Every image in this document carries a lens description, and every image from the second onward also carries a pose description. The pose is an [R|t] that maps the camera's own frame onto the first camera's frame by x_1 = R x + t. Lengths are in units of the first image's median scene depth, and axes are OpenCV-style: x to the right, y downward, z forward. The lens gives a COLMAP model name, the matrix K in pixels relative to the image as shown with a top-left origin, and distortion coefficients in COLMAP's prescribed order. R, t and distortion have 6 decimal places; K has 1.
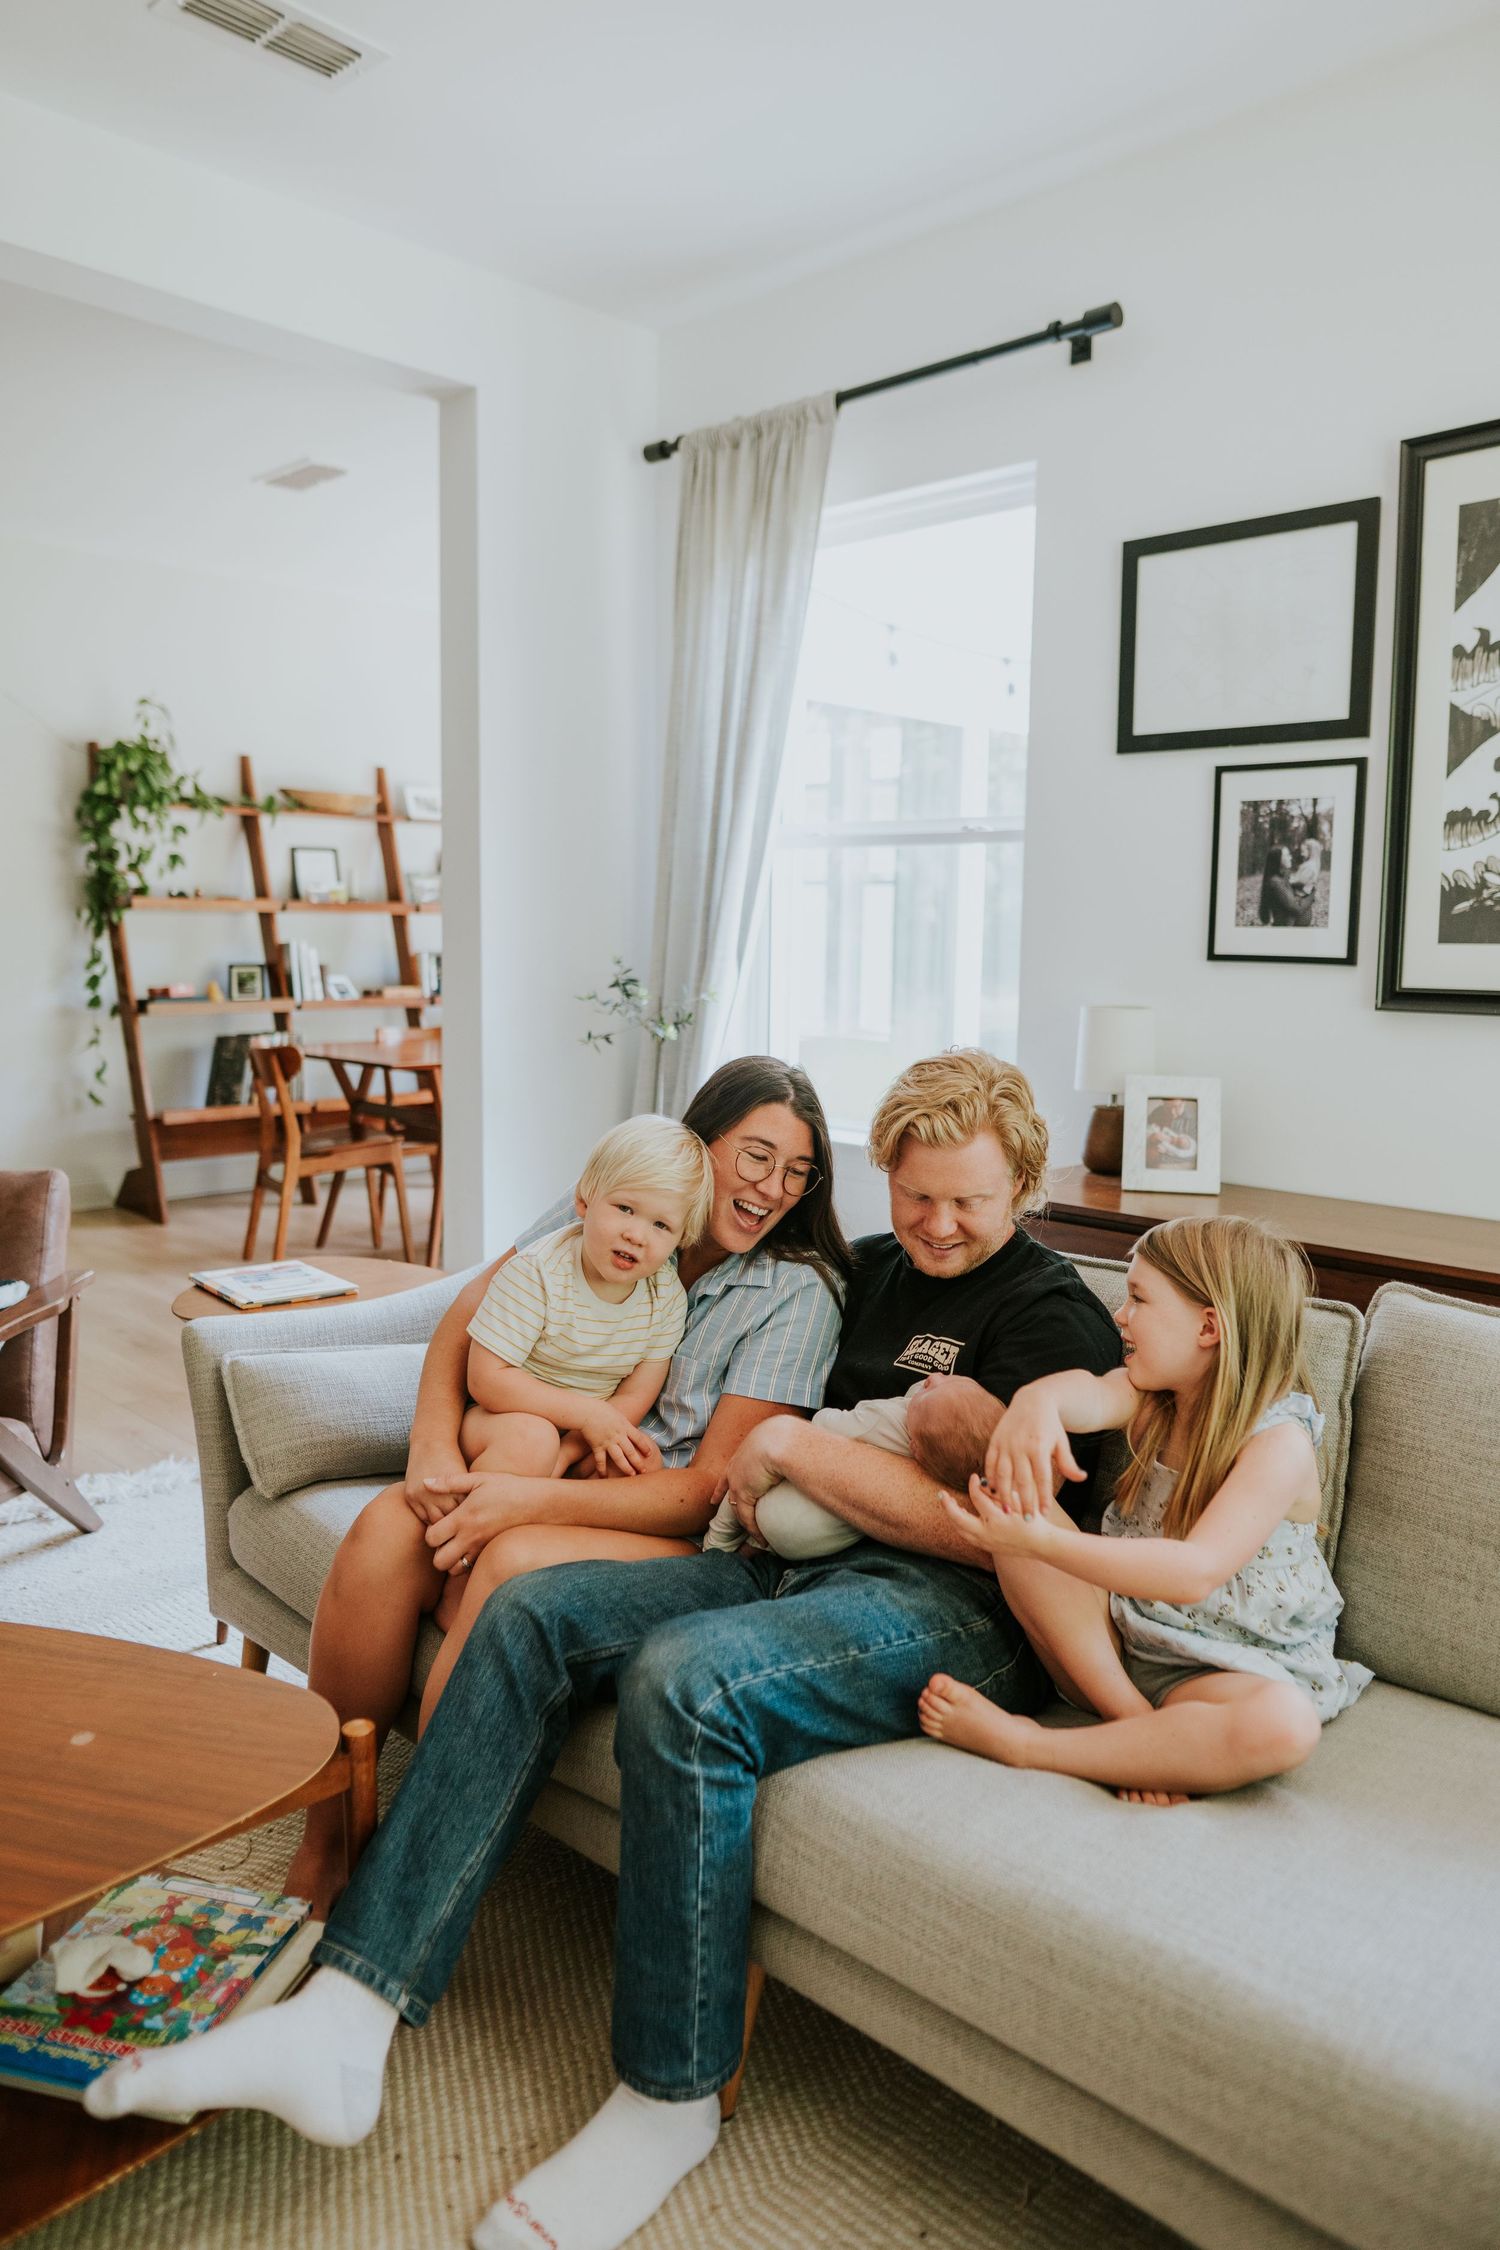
lens RADIAL K [[1570.8, 0, 764.6], [0, 1570.8, 1115.0], [0, 0, 1]] dist [-0.047007, 0.047554]
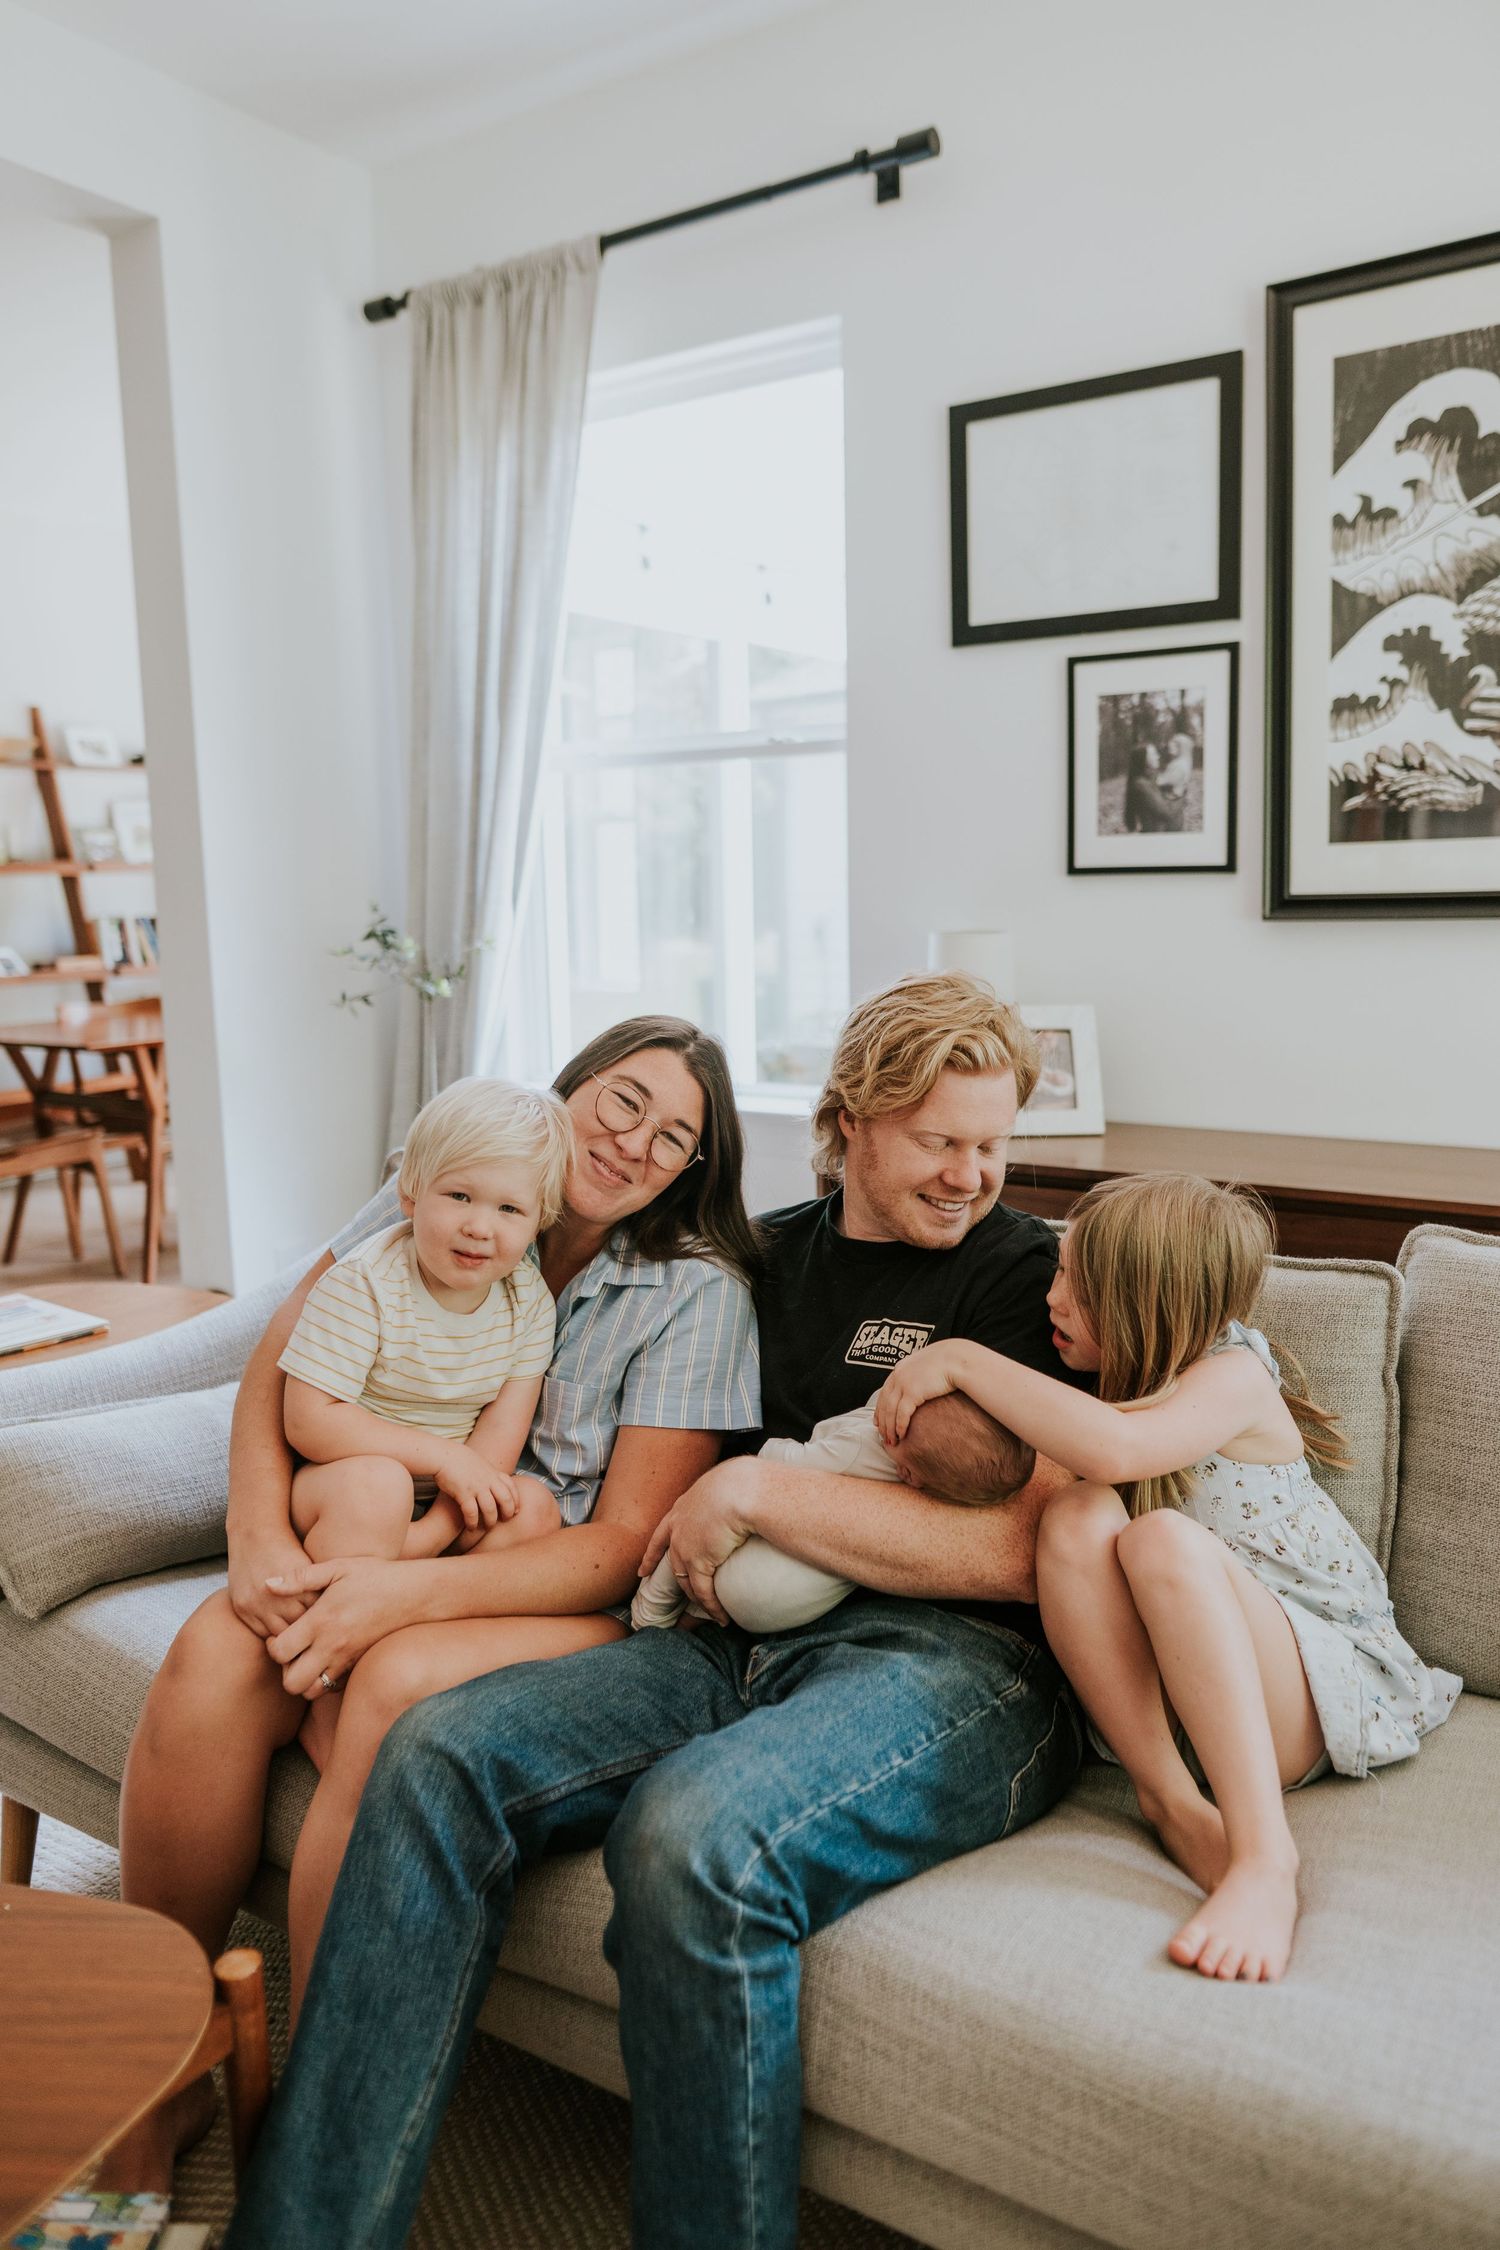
lens RADIAL K [[1600.1, 0, 748.0], [0, 1600.1, 1105.8], [0, 0, 1]] dist [-0.054834, 0.065176]
pose [[0.980930, -0.063746, 0.183609, -0.076925], [0.059758, 0.997843, 0.027177, -0.002674], [-0.184945, -0.015686, 0.982624, 0.138024]]
